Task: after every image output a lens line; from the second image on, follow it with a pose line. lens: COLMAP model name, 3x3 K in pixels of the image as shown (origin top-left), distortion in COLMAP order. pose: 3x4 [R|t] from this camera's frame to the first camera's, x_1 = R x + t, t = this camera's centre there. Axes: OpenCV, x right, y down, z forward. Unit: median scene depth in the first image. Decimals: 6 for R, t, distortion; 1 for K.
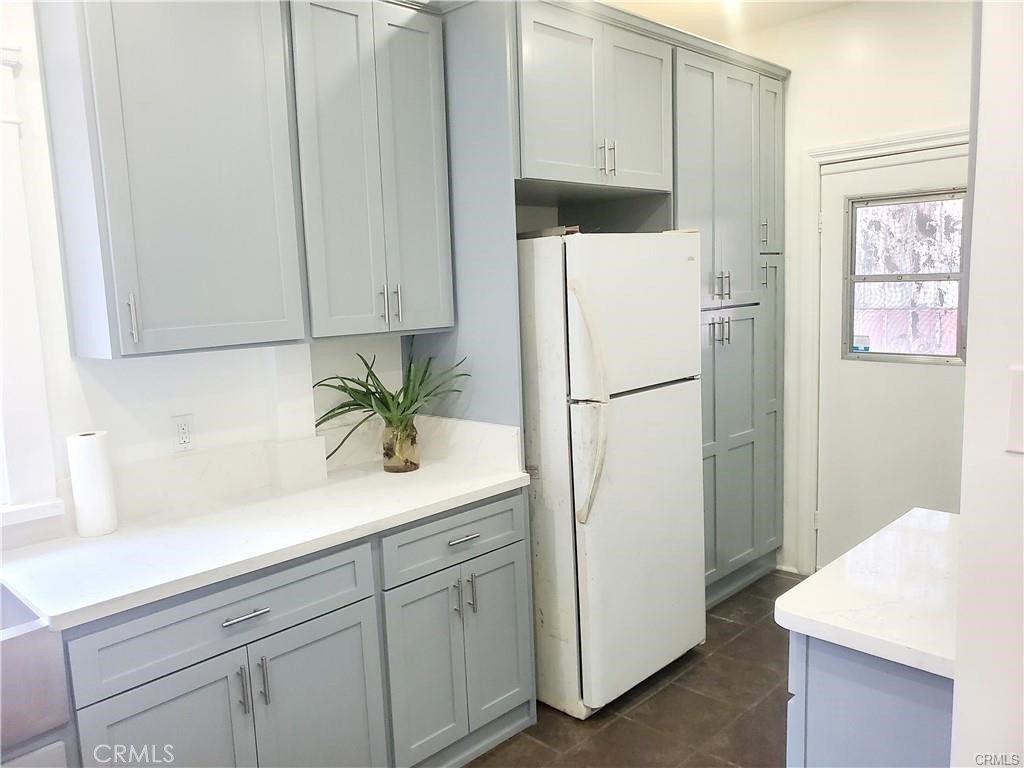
lens RADIAL K [[777.4, 0, 508.0], [0, 777.4, 389.5], [0, 0, 1]] dist [-0.009450, -0.001417]
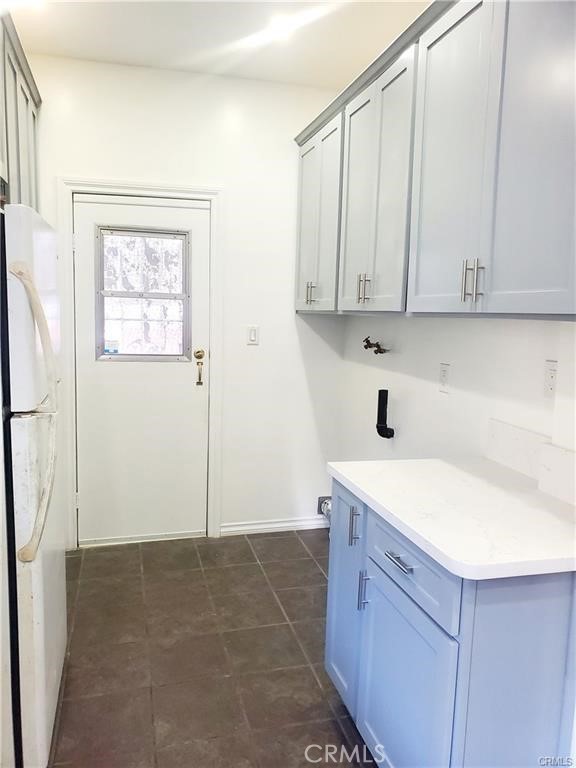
lens RADIAL K [[583.0, 0, 285.5], [0, 583.0, 377.6], [0, 0, 1]] dist [-0.009450, -0.001417]
pose [[0.506692, -0.051350, 0.860596, -0.199530], [0.068960, 0.997440, 0.018914, -0.010191], [-0.859365, 0.049763, 0.508936, 0.309546]]
